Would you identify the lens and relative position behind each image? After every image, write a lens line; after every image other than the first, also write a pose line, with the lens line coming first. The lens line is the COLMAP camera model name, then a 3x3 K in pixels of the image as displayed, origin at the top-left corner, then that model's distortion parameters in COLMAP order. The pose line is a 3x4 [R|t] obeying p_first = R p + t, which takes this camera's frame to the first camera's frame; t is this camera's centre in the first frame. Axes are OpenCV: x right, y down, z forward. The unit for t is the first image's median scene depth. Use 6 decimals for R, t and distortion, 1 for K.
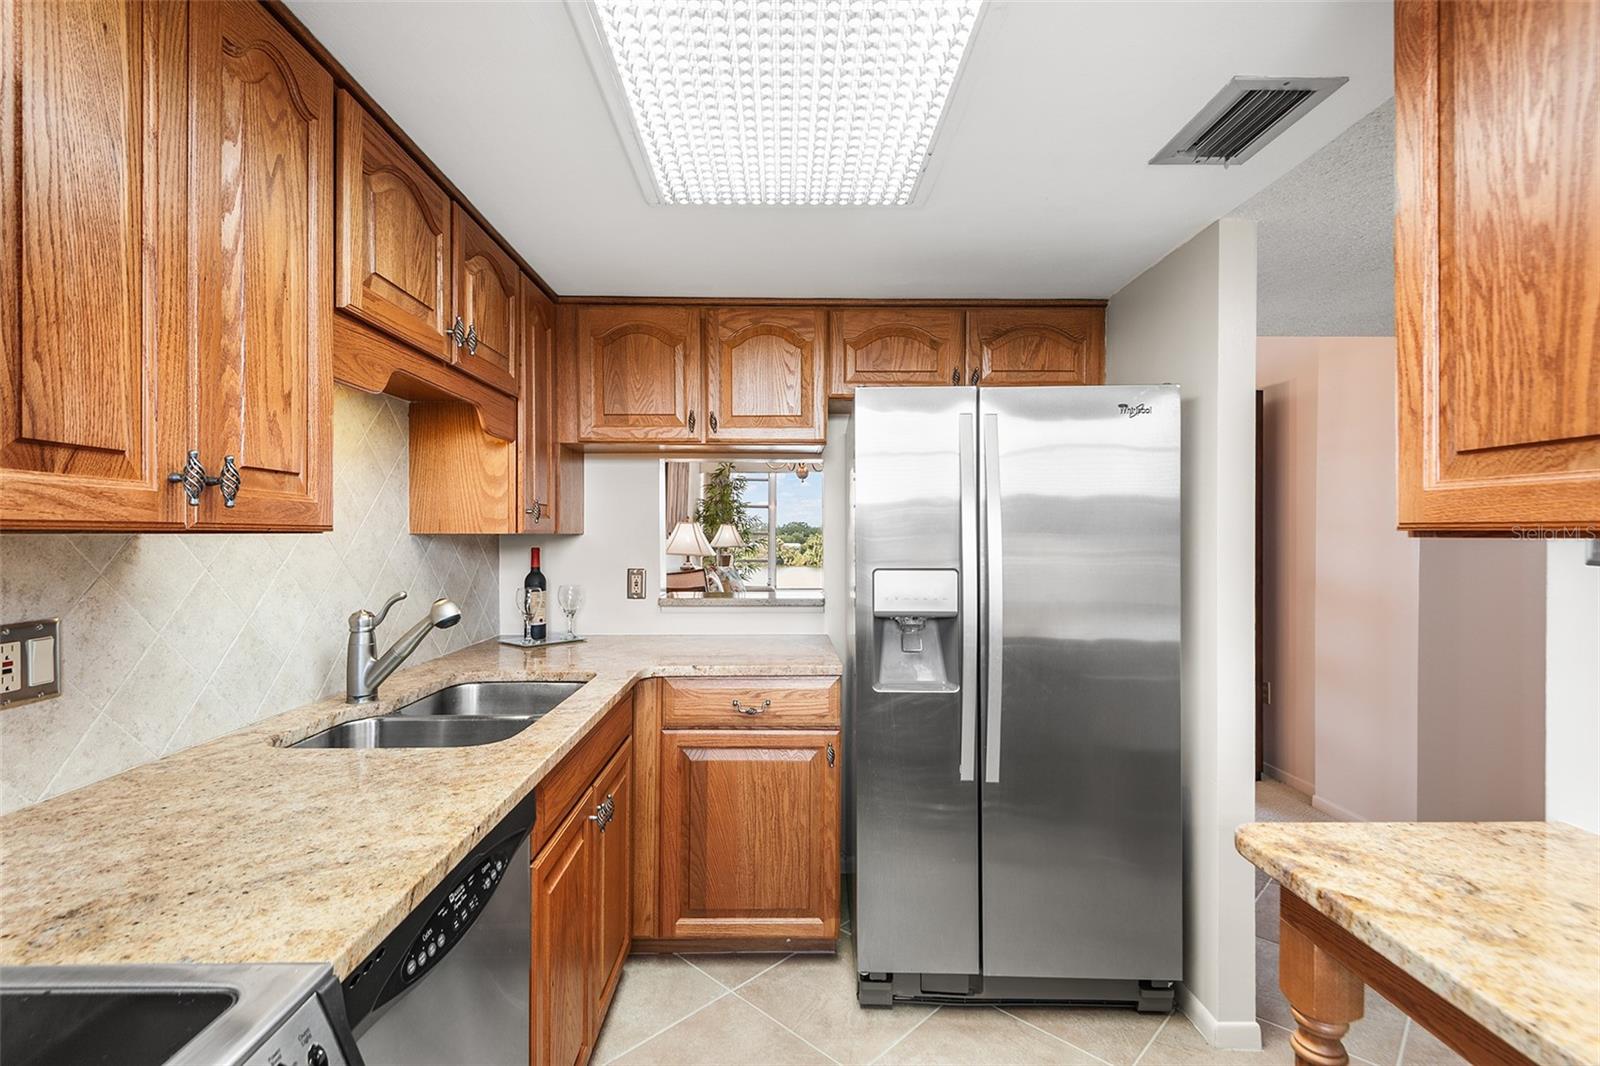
lens RADIAL K [[735.8, 0, 817.6], [0, 735.8, 539.4], [0, 0, 1]] dist [0.025328, -0.012970]
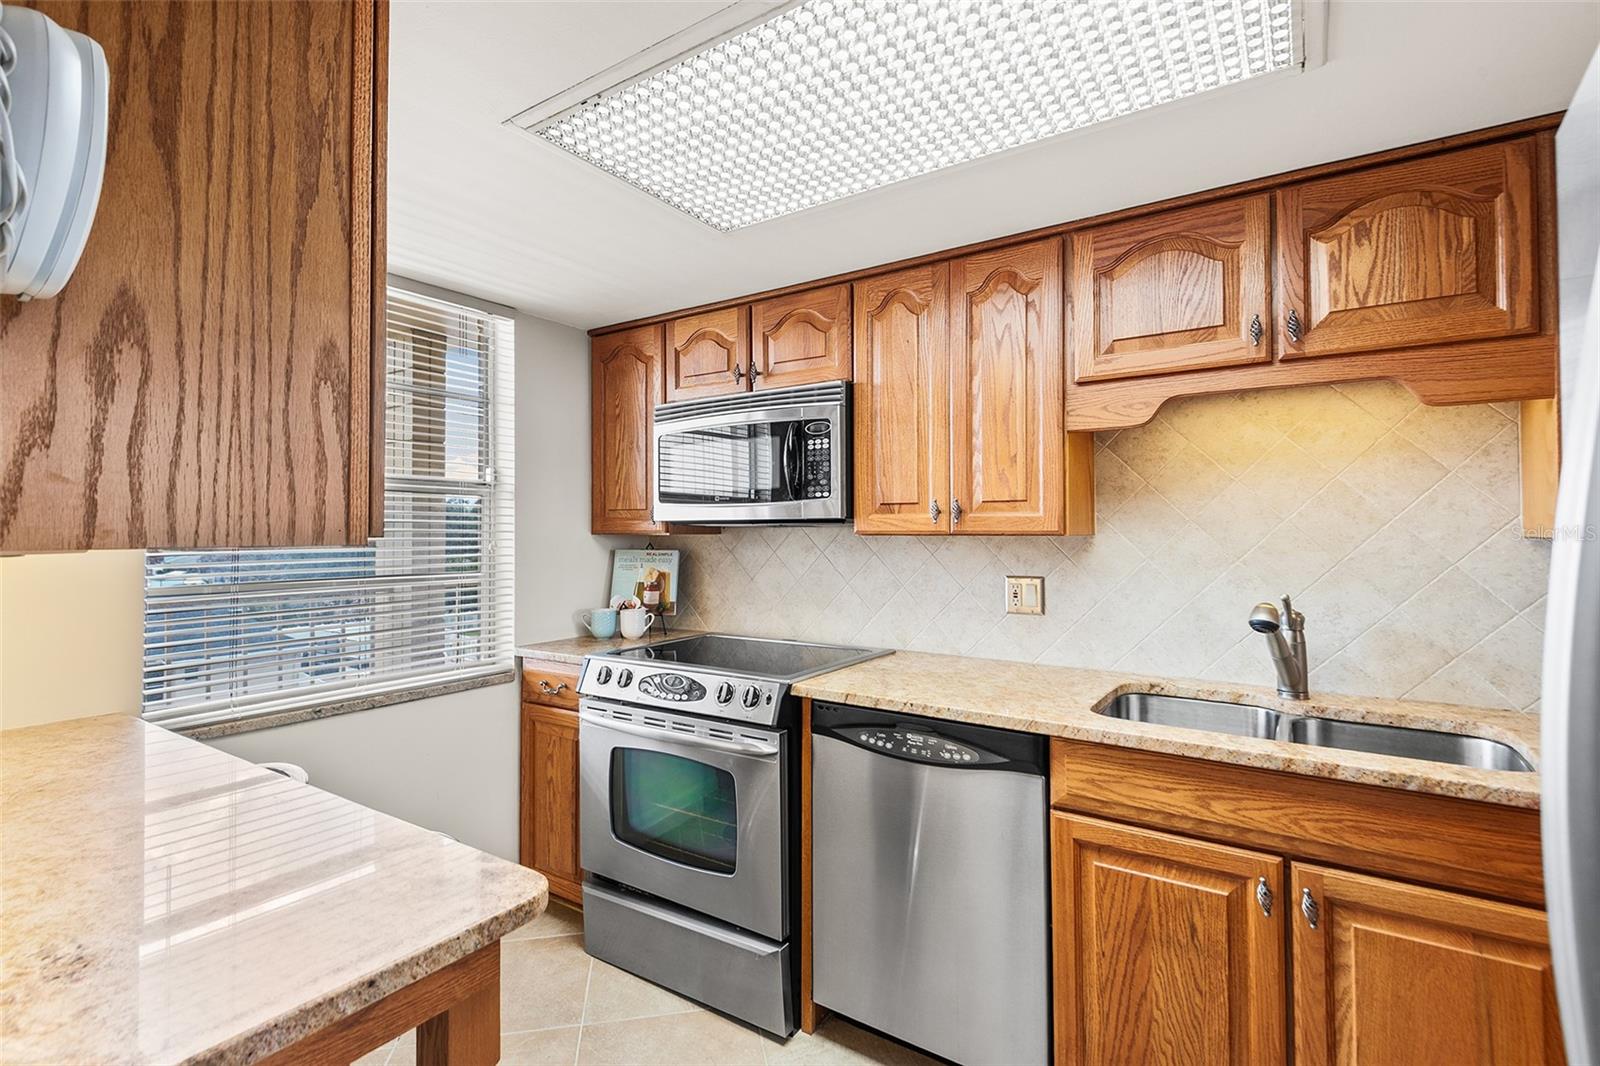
lens RADIAL K [[735.8, 0, 777.8], [0, 735.8, 515.9], [0, 0, 1]] dist [0.025328, -0.012970]
pose [[-0.608315, -0.022216, -0.793385, 1.110646], [-0.006984, 0.999719, -0.022638, -0.011781], [0.793665, -0.008230, -0.608299, 1.788300]]
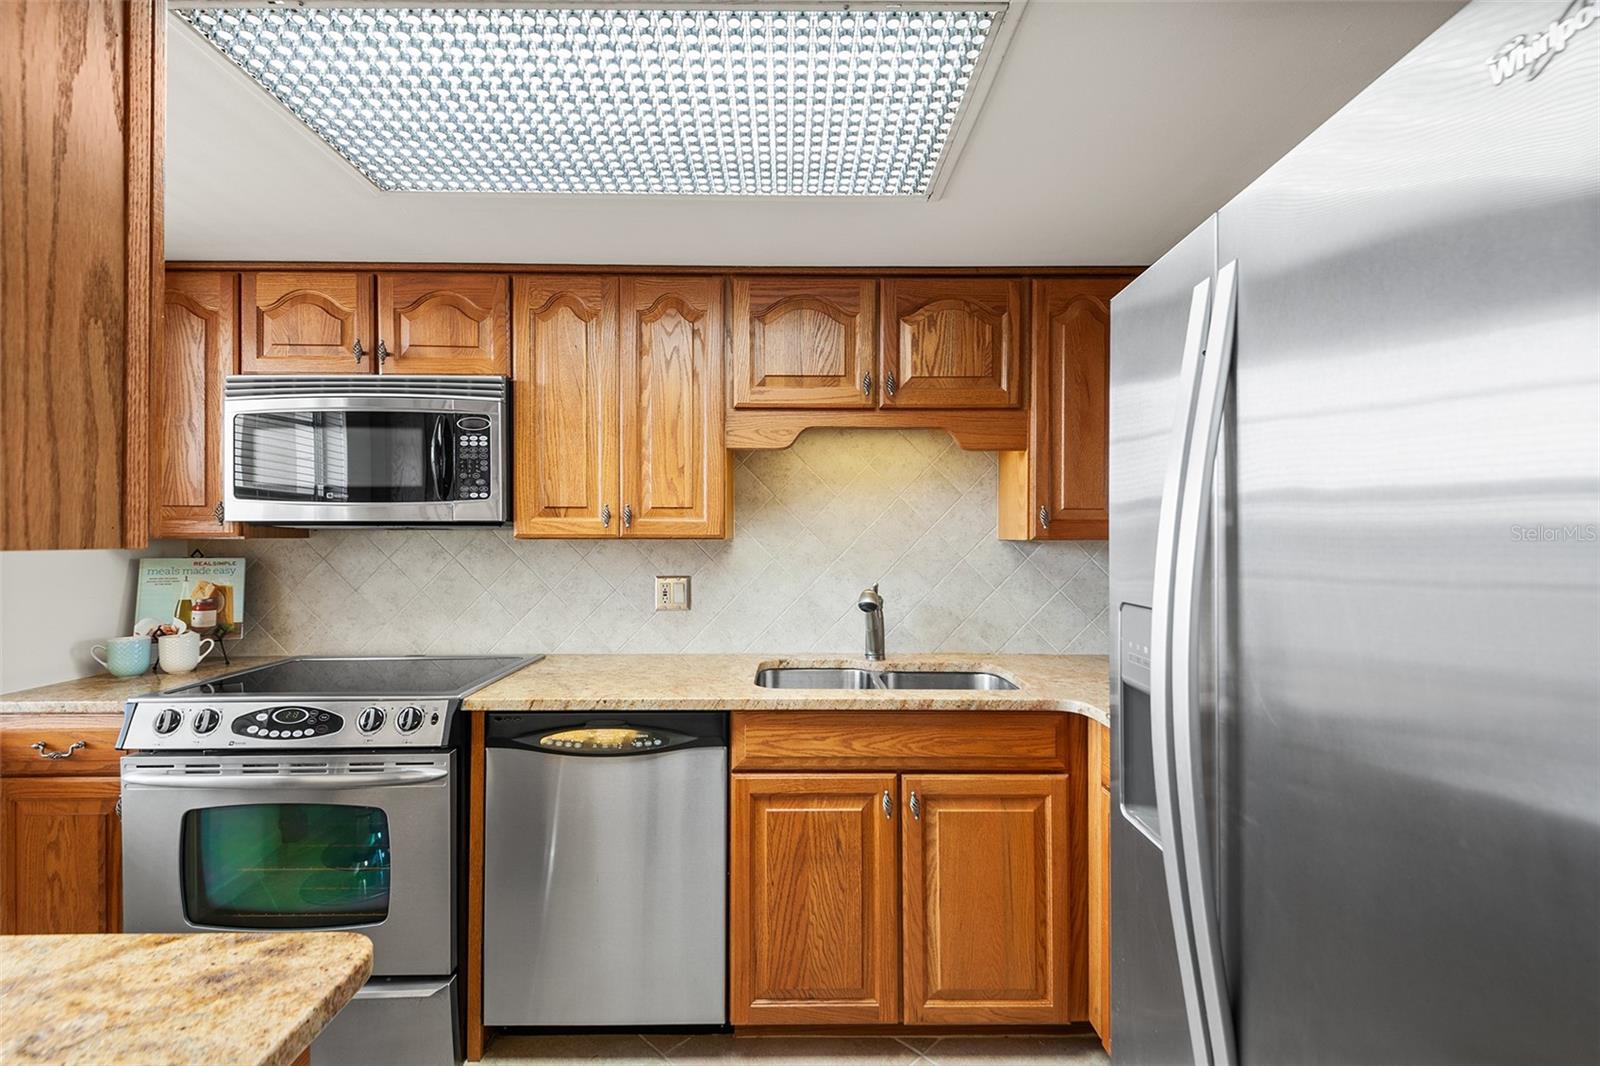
lens RADIAL K [[735.8, 0, 768.4], [0, 735.8, 533.1], [0, 0, 1]] dist [0.025328, -0.012970]
pose [[-0.053994, -0.011353, -0.998477, 1.317415], [-0.007295, 0.999913, -0.010975, -0.003831], [0.998515, 0.006691, -0.054072, 1.474451]]
